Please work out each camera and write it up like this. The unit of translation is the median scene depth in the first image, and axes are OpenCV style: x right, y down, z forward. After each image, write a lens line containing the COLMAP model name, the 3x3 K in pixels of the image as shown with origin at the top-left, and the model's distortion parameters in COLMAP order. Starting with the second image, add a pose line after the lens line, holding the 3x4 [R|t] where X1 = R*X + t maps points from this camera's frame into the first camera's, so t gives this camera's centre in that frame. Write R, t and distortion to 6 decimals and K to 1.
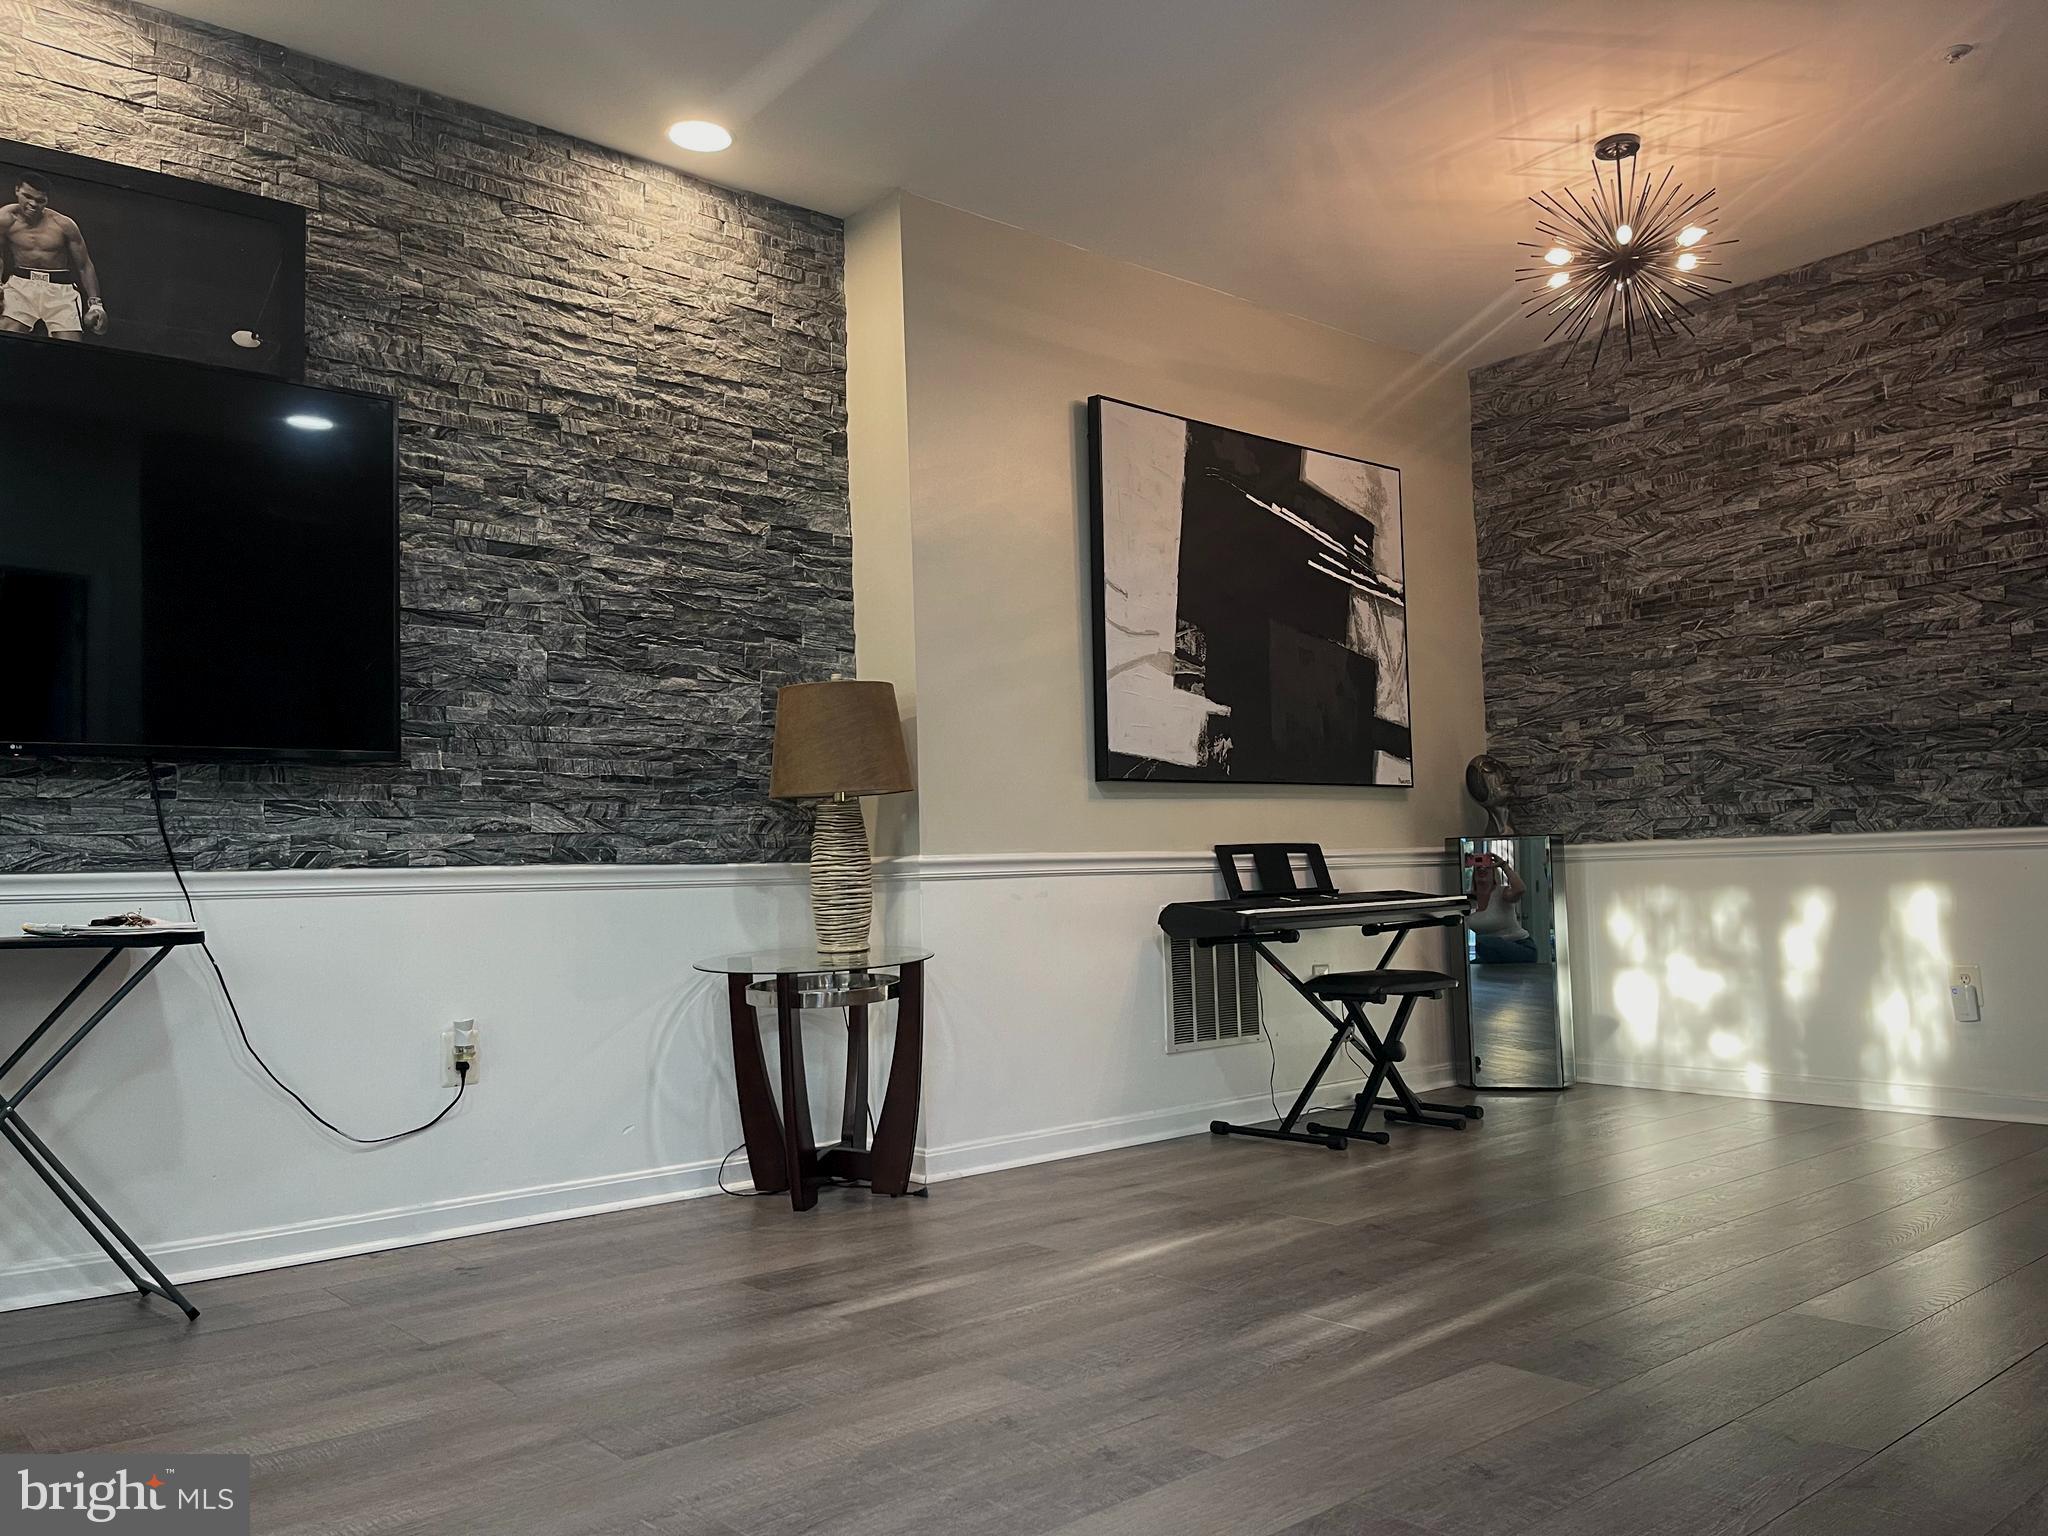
lens RADIAL K [[1532.9, 0, 1034.7], [0, 1532.9, 790.0], [0, 0, 1]] dist [0.047521, -0.059732]
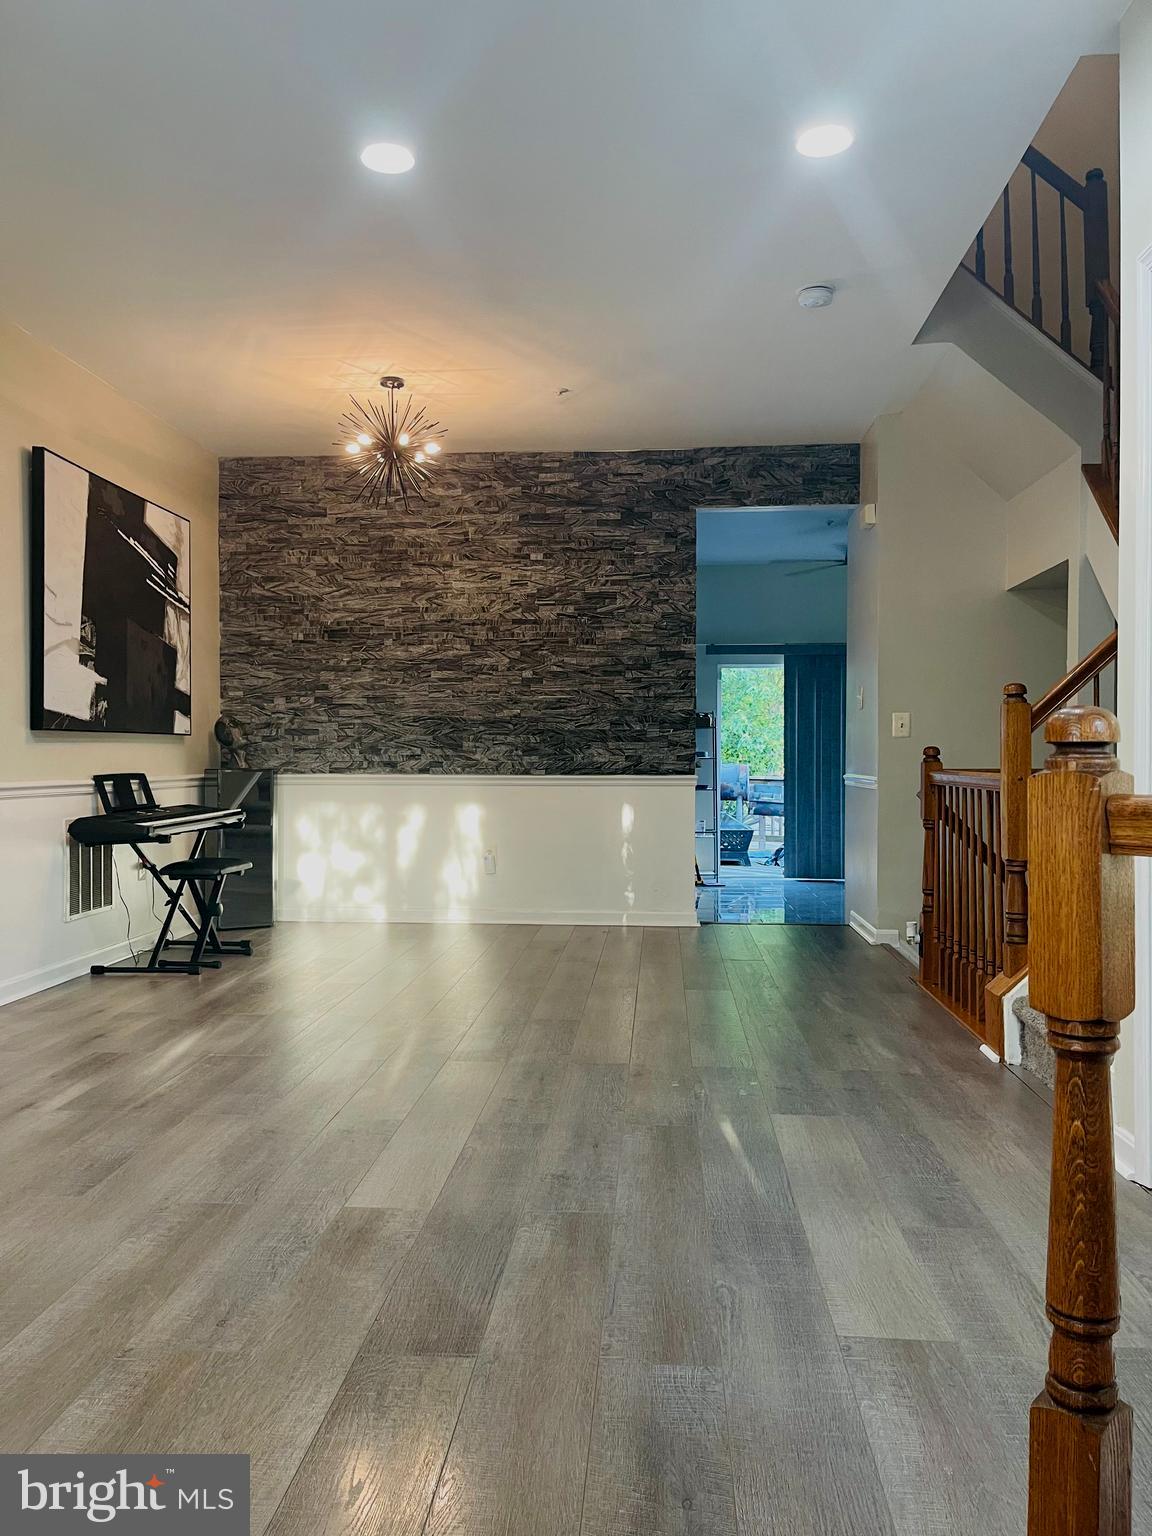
lens RADIAL K [[1152.7, 0, 551.5], [0, 1152.7, 772.4], [0, 0, 1]] dist [0.081492, -0.104233]
pose [[0.716393, 0.020486, 0.697396, -0.320651], [-0.063719, 0.997313, 0.036160, -0.031723], [-0.694781, -0.070342, 0.715773, -0.069417]]
